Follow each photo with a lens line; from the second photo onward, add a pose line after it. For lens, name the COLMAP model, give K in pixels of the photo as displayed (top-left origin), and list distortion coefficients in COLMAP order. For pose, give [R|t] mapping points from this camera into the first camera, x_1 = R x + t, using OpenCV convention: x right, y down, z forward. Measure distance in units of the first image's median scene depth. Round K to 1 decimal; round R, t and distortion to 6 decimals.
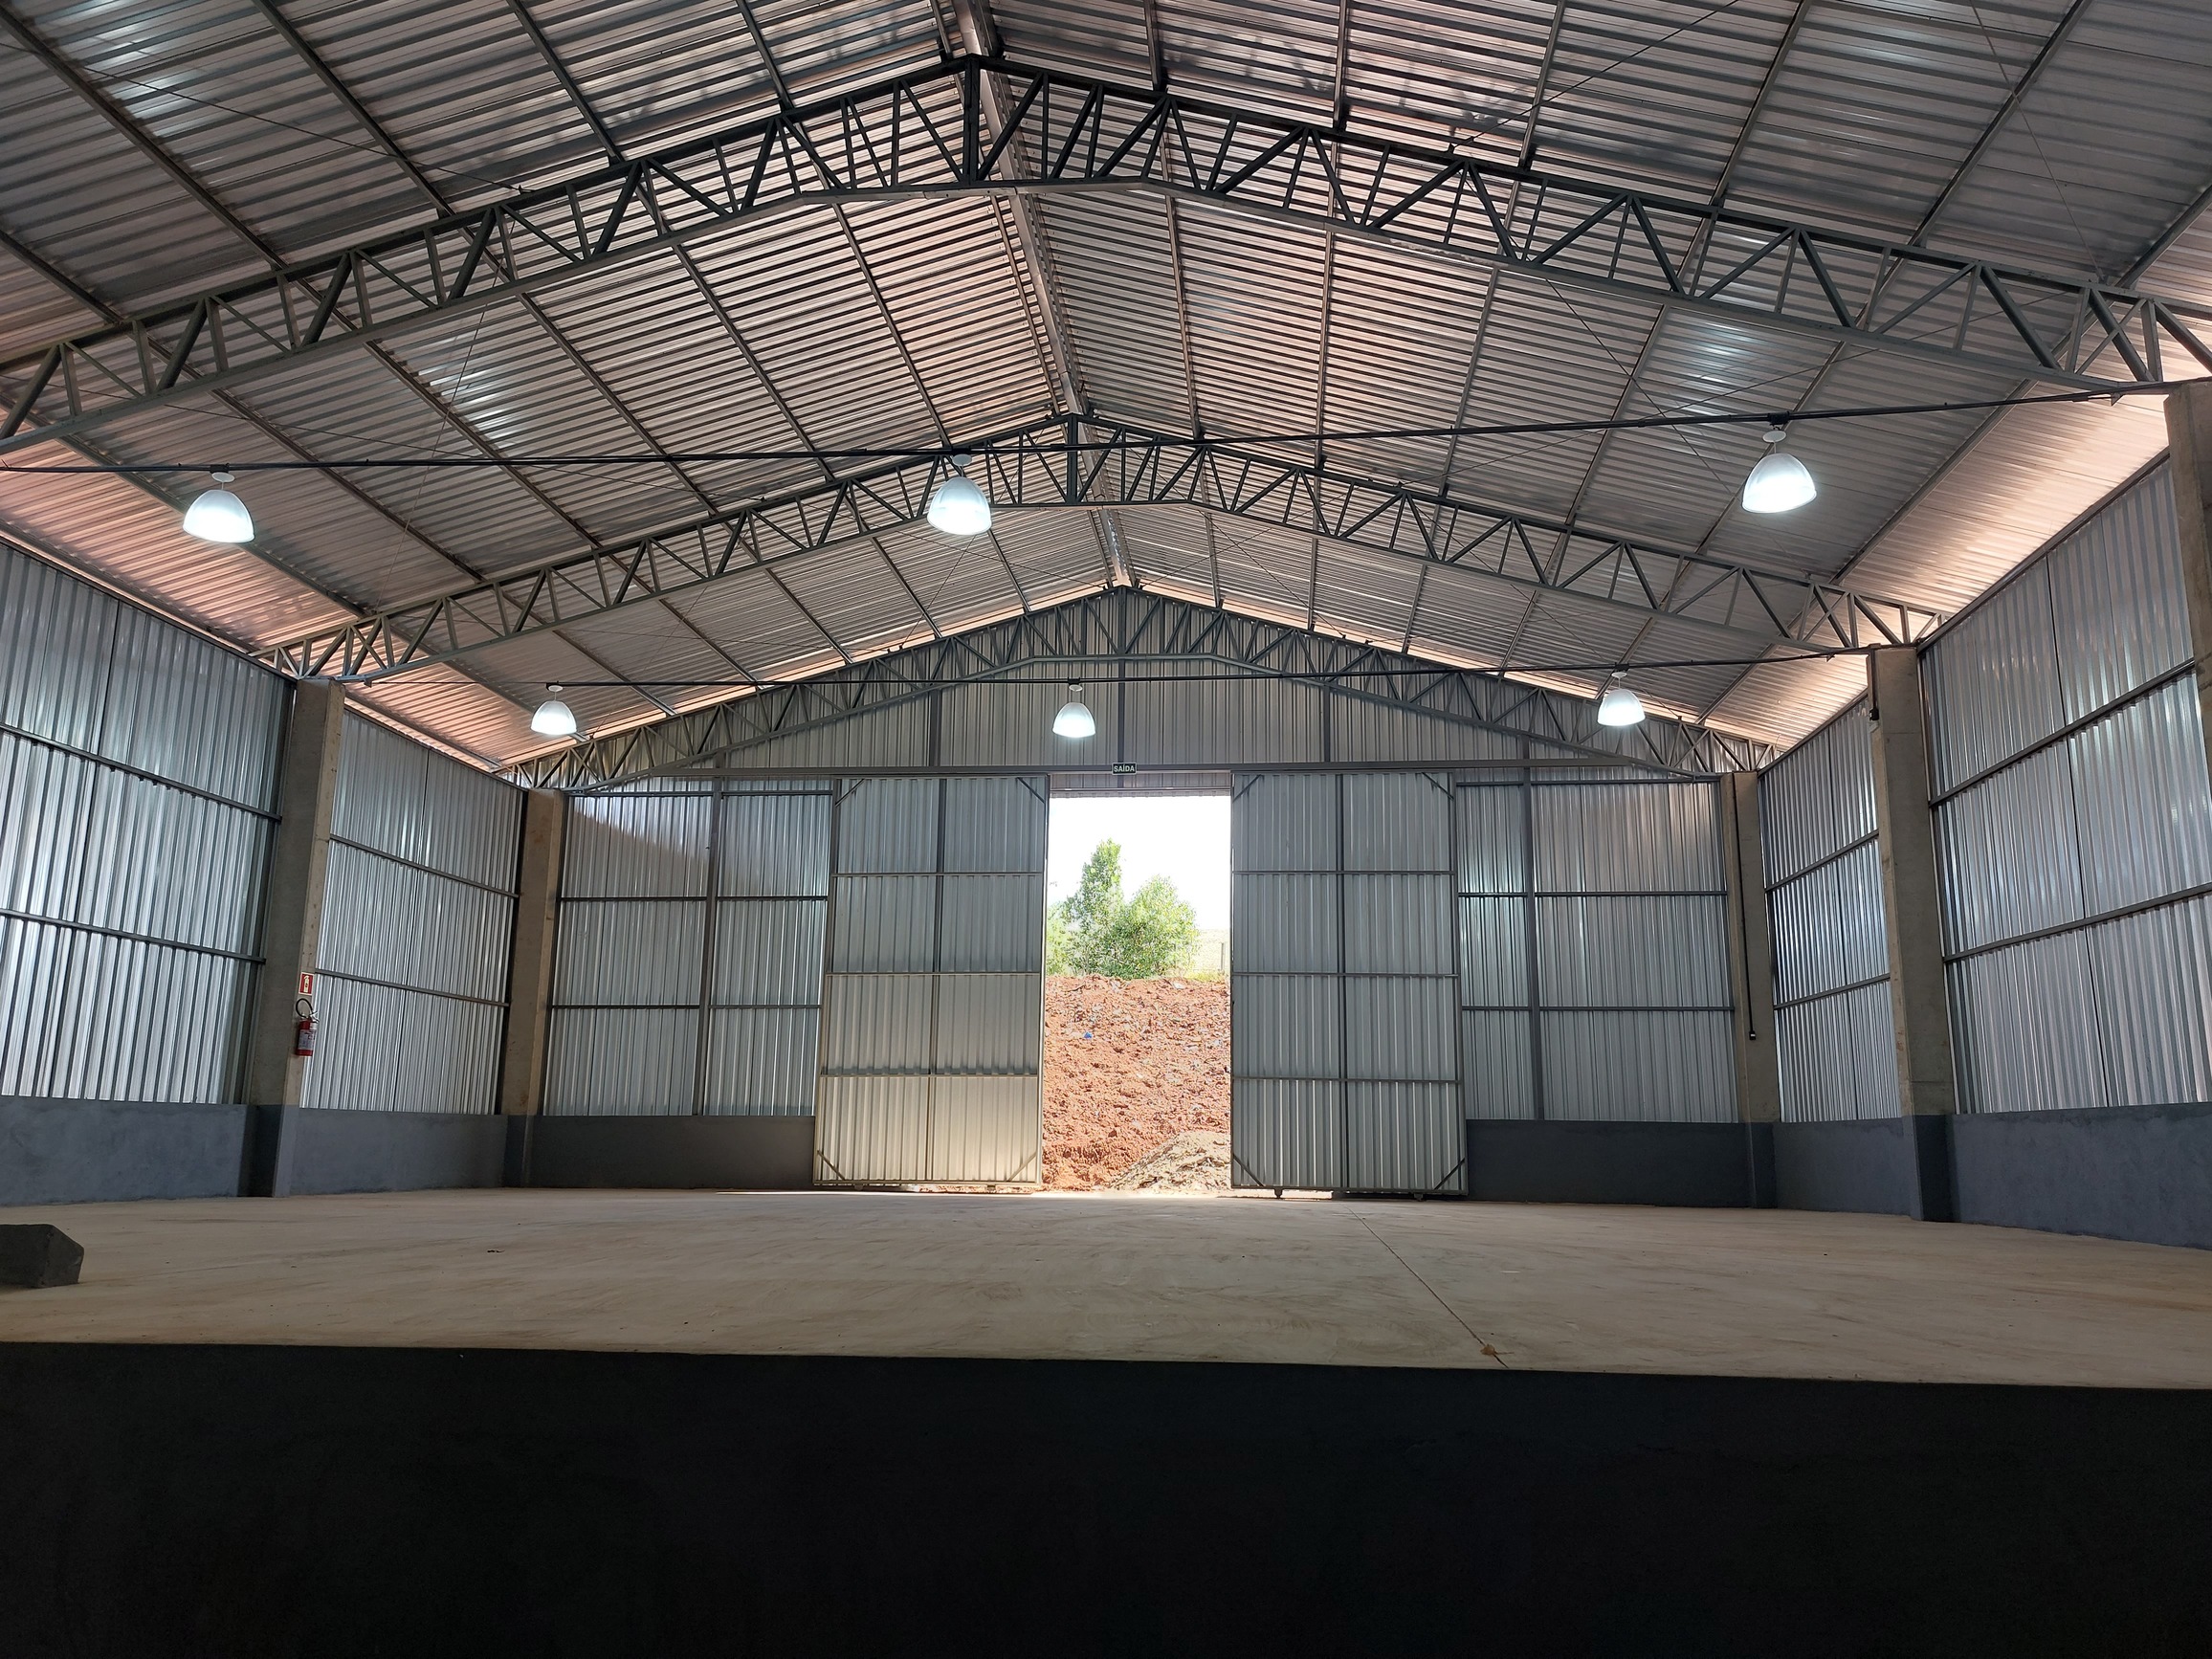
lens RADIAL K [[1613.5, 0, 1116.5], [0, 1613.5, 824.0], [0, 0, 1]] dist [0.039191, -0.000337]
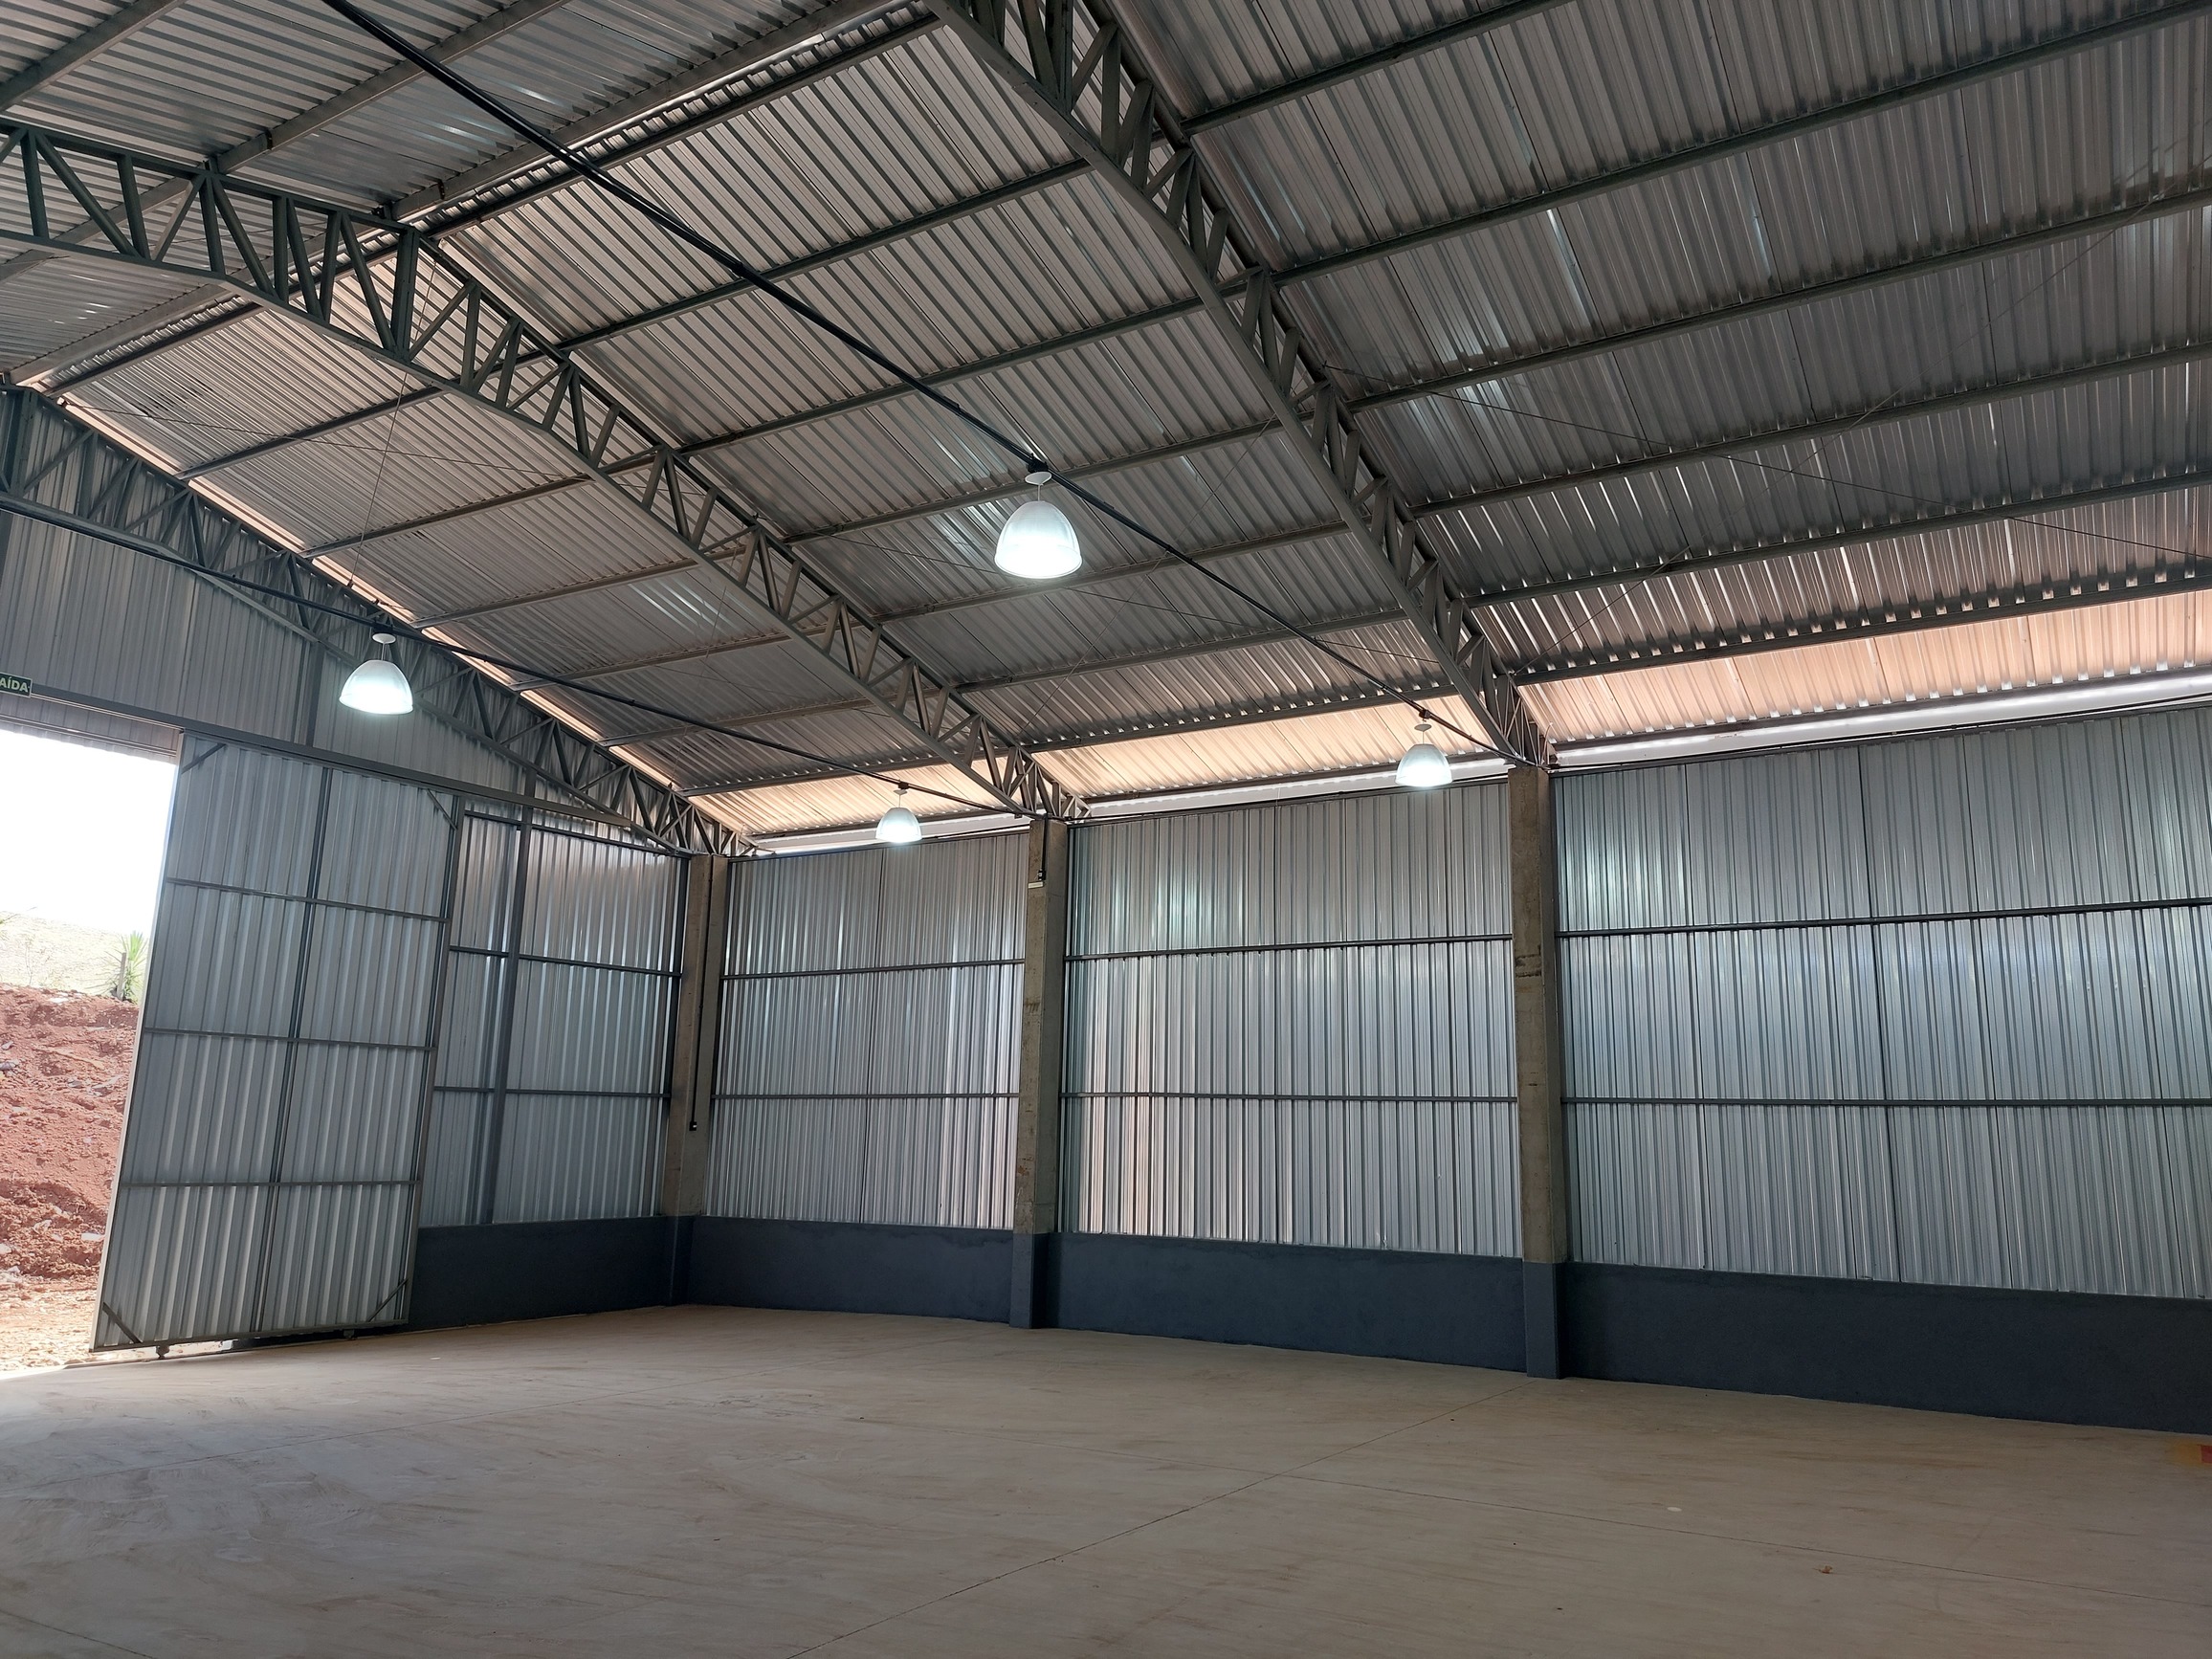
lens RADIAL K [[1622.6, 0, 1146.9], [0, 1622.6, 855.3], [0, 0, 1]] dist [0.165648, -0.112423]
pose [[0.438382, 0.163137, 0.883859, -0.388792], [-0.193919, 0.977396, -0.084221, 0.000697], [-0.877620, -0.134476, 0.460108, 0.319640]]
